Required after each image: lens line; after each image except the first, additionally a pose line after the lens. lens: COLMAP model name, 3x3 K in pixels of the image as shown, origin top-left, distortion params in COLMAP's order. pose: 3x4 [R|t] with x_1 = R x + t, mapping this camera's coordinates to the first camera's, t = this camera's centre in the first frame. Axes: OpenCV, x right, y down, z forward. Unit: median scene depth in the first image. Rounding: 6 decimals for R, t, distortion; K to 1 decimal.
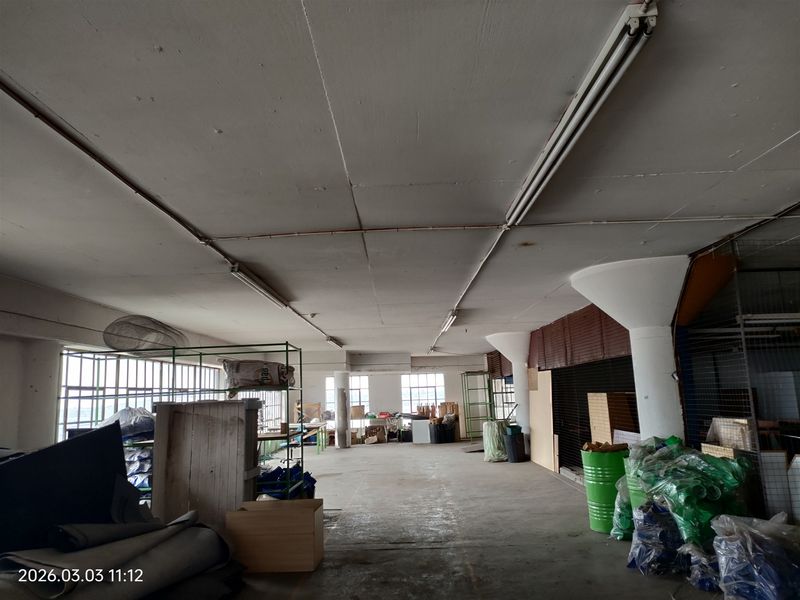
lens RADIAL K [[586.0, 0, 396.5], [0, 586.0, 299.5], [0, 0, 1]] dist [0.008392, 0.000459]
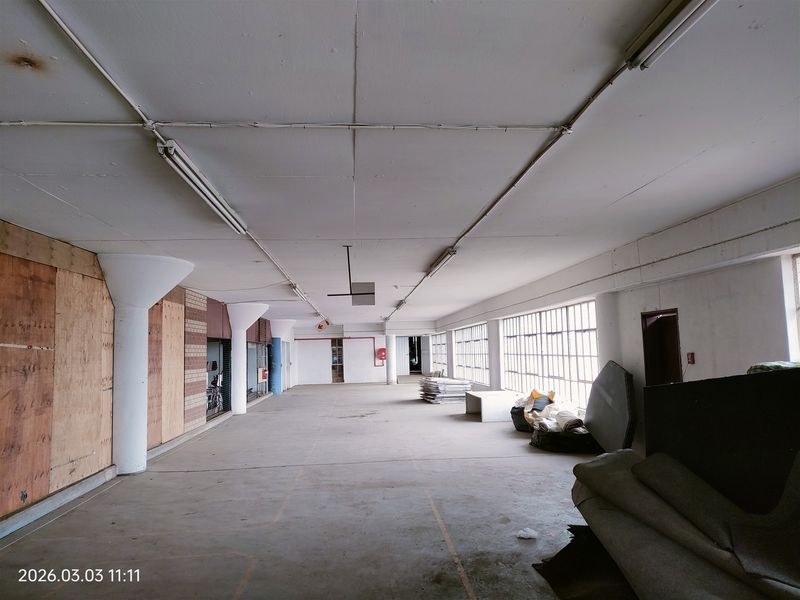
lens RADIAL K [[586.0, 0, 399.9], [0, 586.0, 301.4], [0, 0, 1]] dist [0.008392, 0.000459]
pose [[-0.993336, 0.052077, -0.102819, -0.007682], [0.075703, 0.967480, -0.241353, 0.071217], [0.086906, -0.247528, -0.964975, 0.423290]]
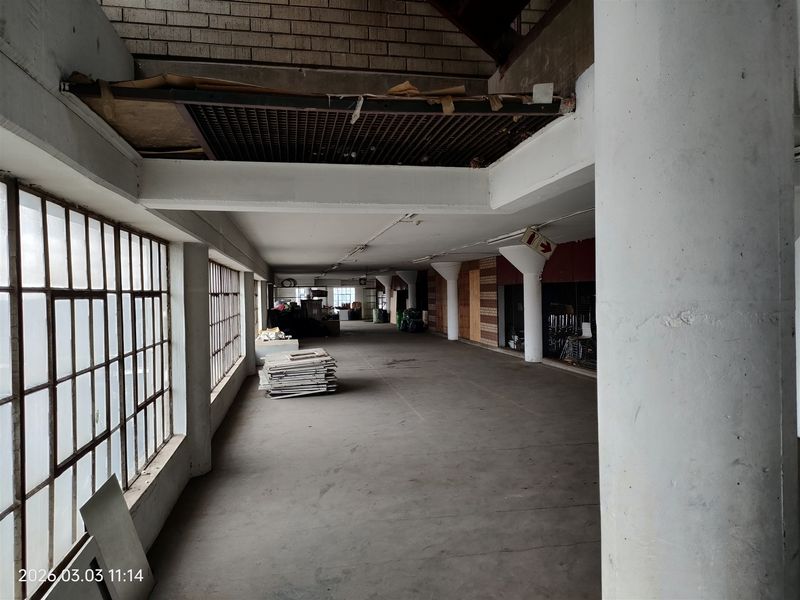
lens RADIAL K [[586.0, 0, 400.5], [0, 586.0, 298.8], [0, 0, 1]] dist [0.008392, 0.000459]
pose [[0.981274, 0.017661, 0.191807, -0.182348], [-0.049000, 0.985917, 0.159898, -0.202282], [-0.186281, -0.166302, 0.968320, -1.202798]]
